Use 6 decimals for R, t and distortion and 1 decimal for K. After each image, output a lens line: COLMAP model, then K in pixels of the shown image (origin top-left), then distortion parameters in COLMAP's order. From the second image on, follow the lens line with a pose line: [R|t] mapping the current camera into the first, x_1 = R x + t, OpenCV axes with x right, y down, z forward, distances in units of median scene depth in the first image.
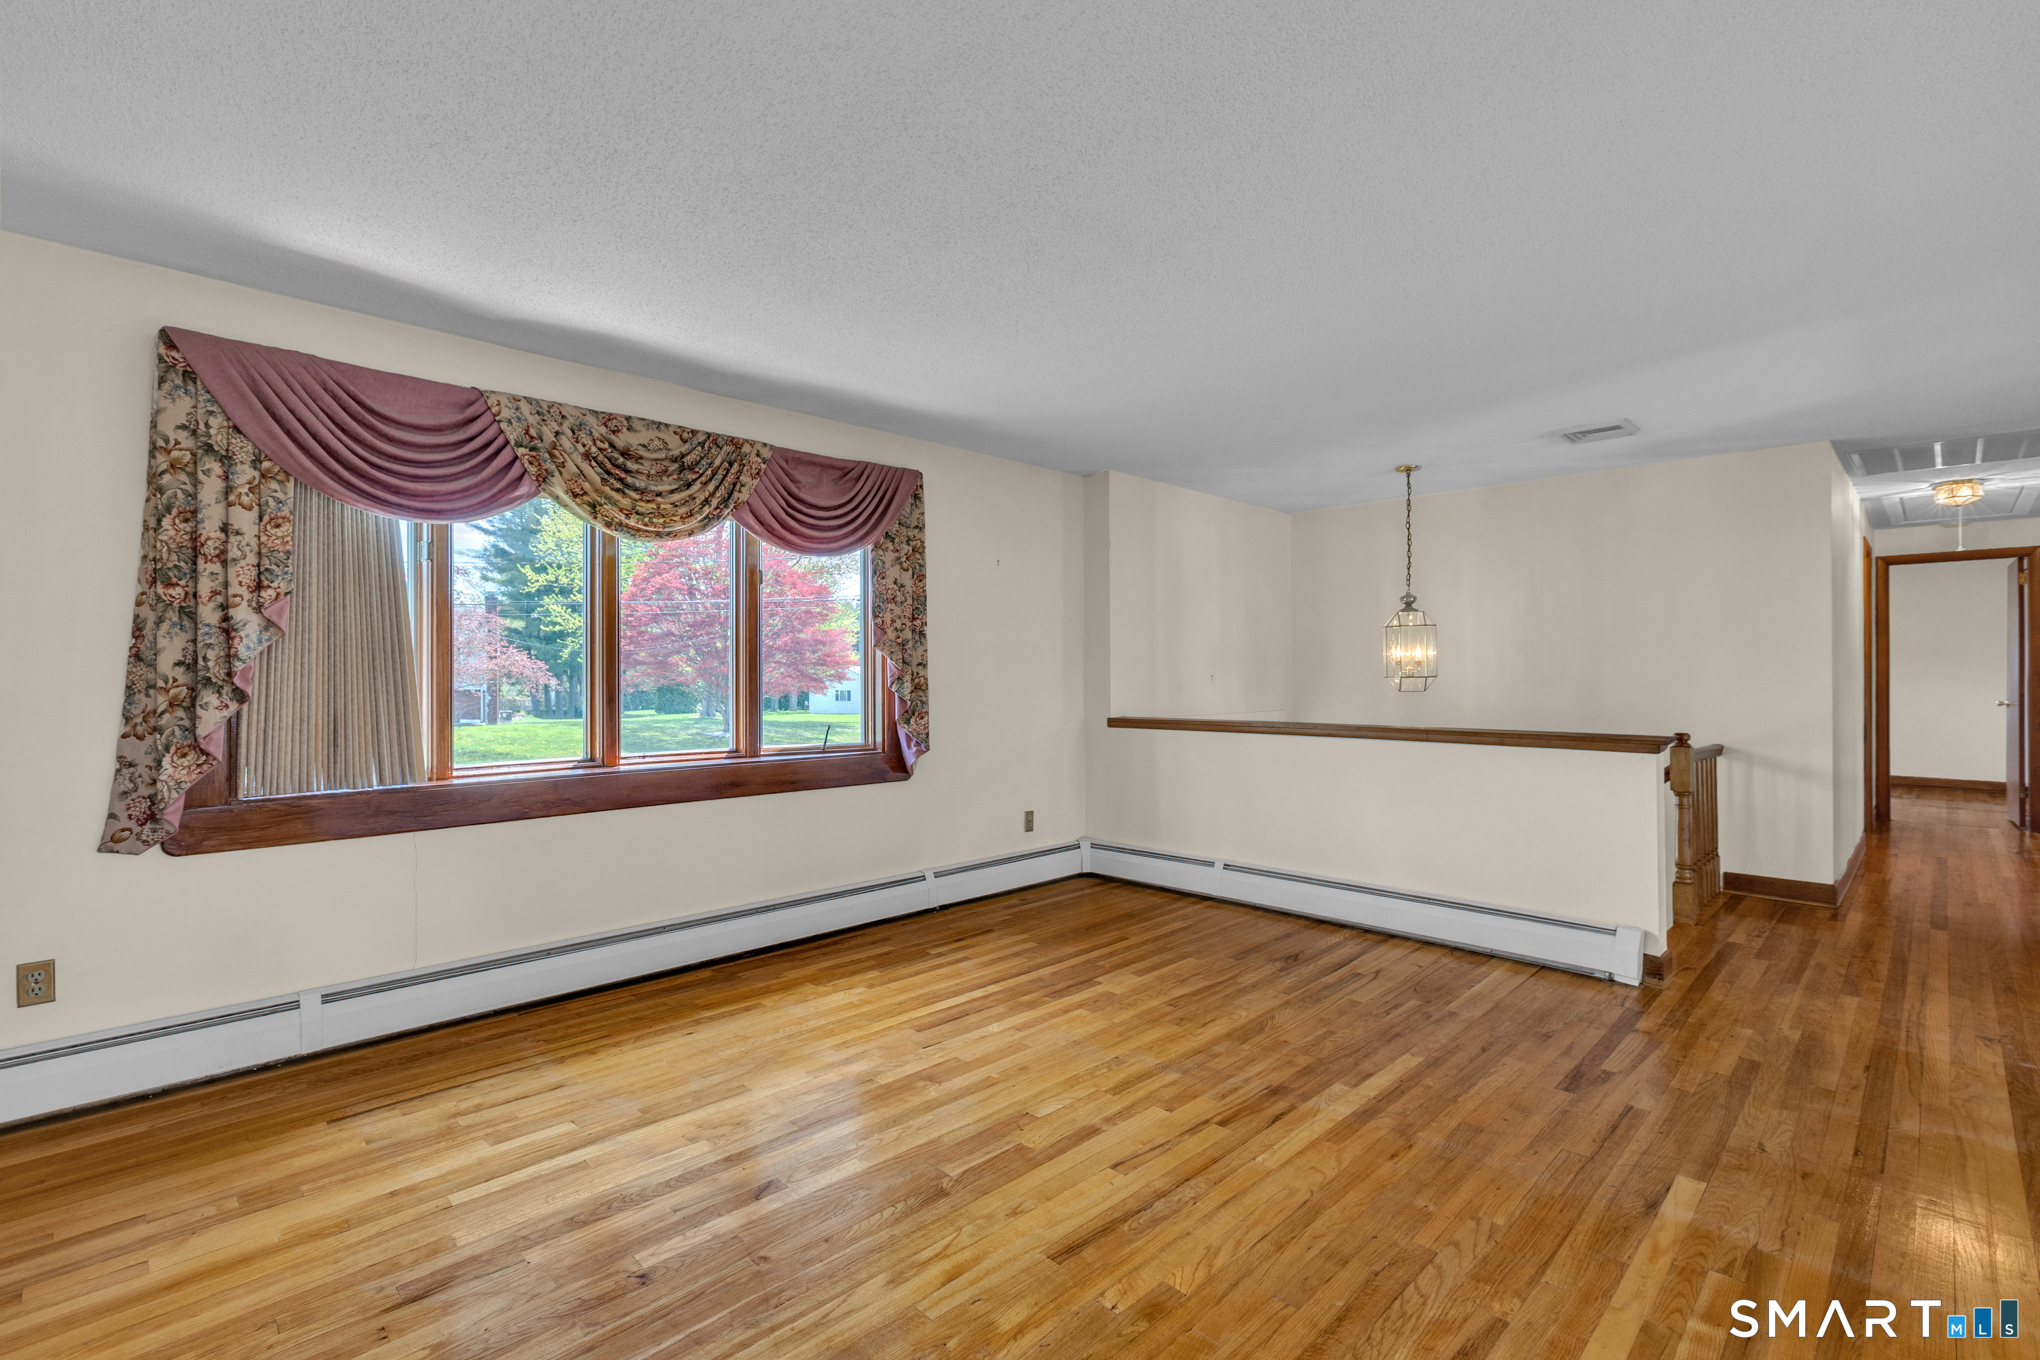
lens RADIAL K [[918.7, 0, 1022.7], [0, 918.7, 676.4], [0, 0, 1]] dist [0.001165, -0.000956]
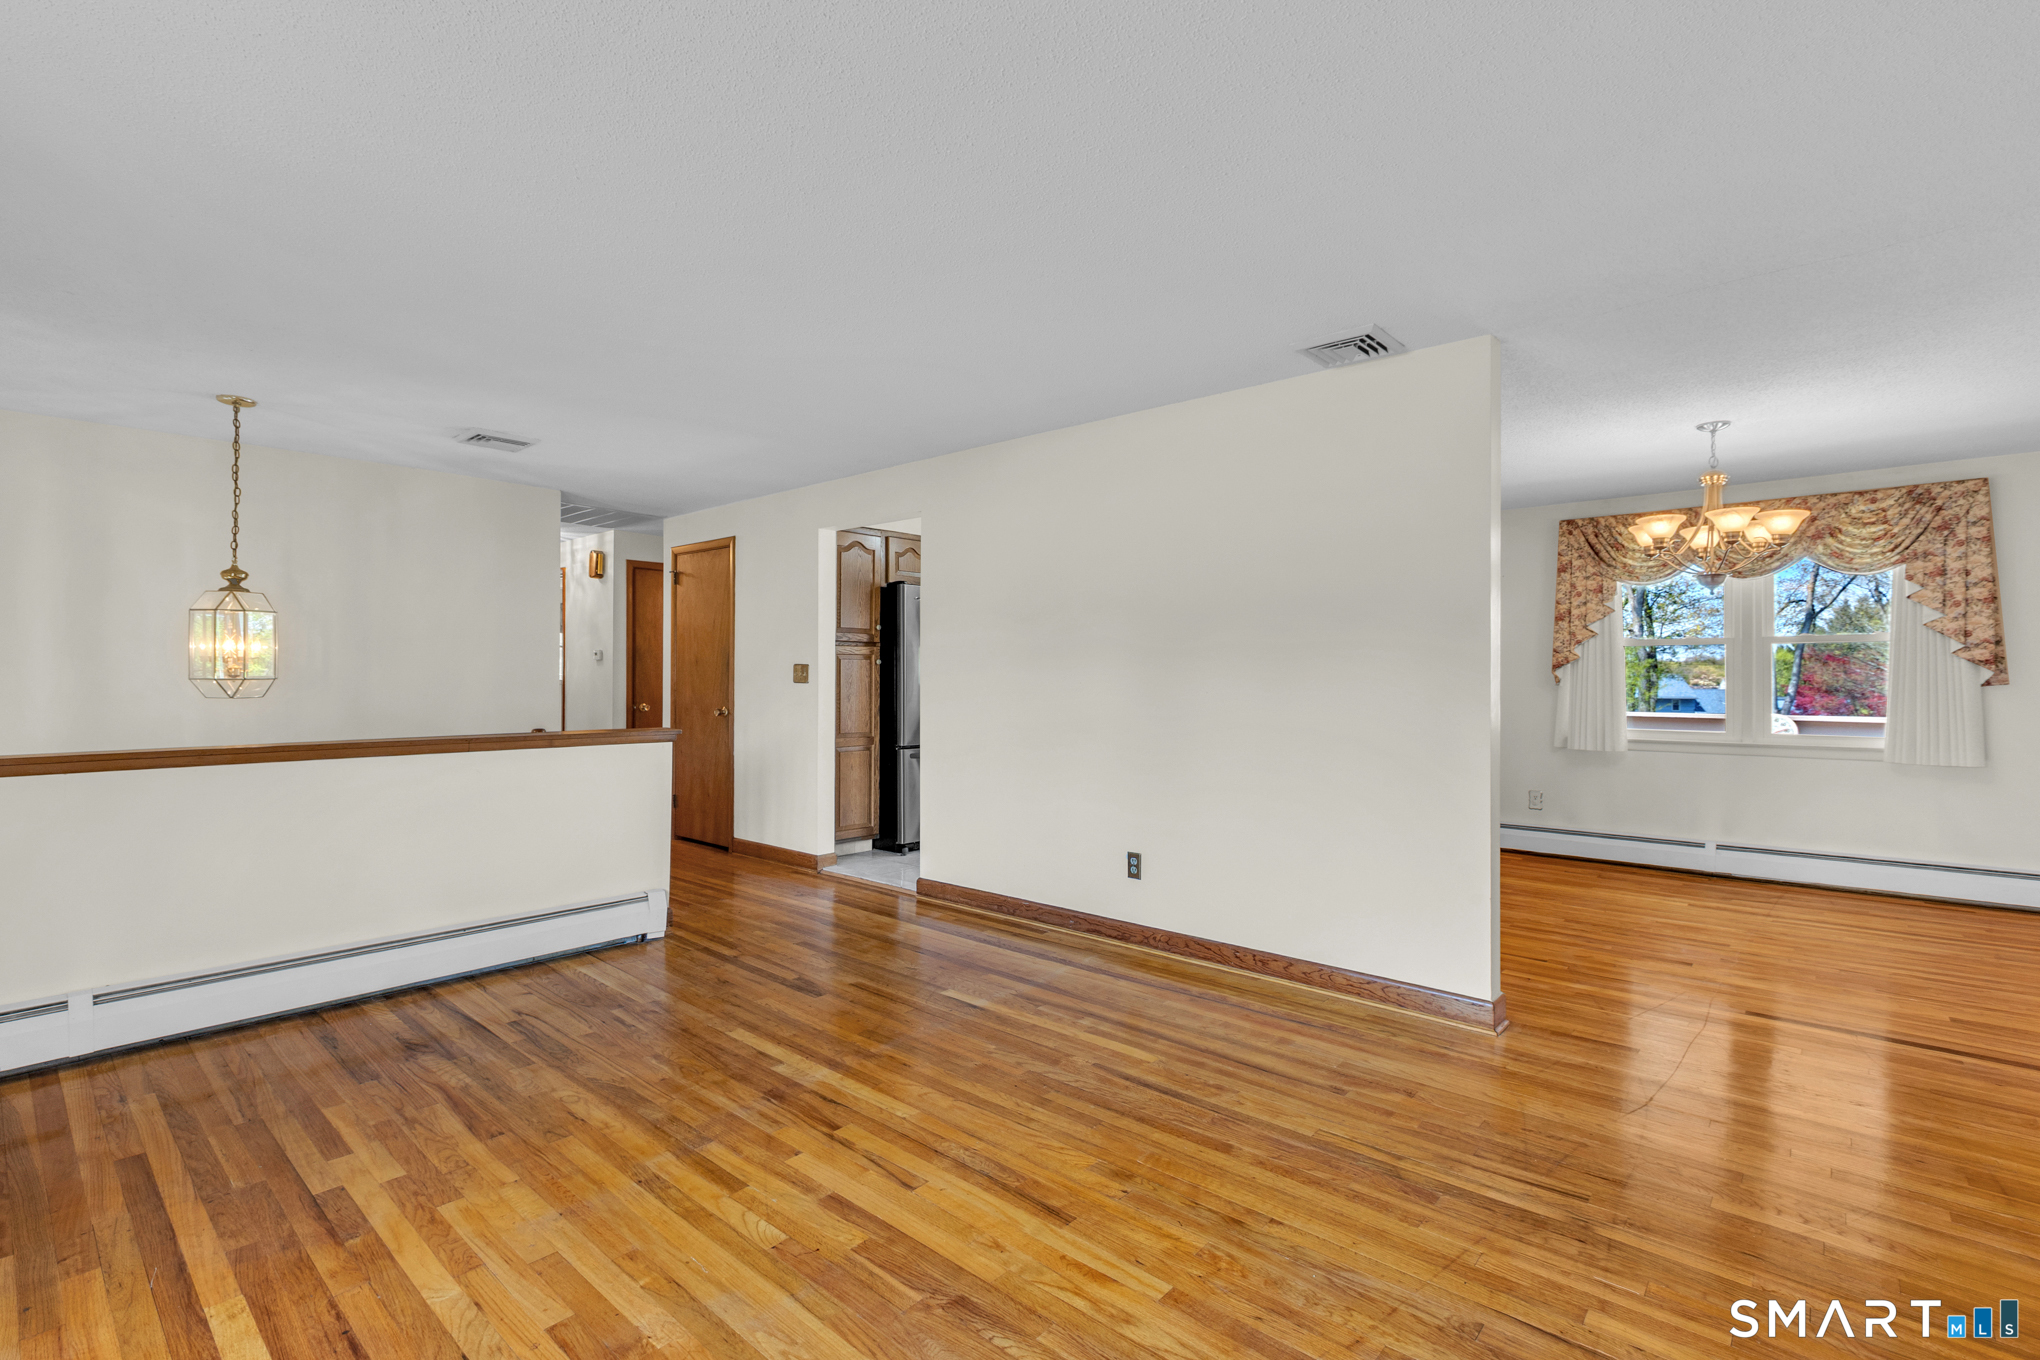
lens RADIAL K [[918.7, 0, 1022.7], [0, 918.7, 676.4], [0, 0, 1]] dist [0.001165, -0.000956]
pose [[-0.072665, 0.006871, 0.997333, -0.585780], [-0.002858, 0.999971, -0.007098, 0.003539], [-0.997352, -0.003366, -0.072643, 0.641901]]
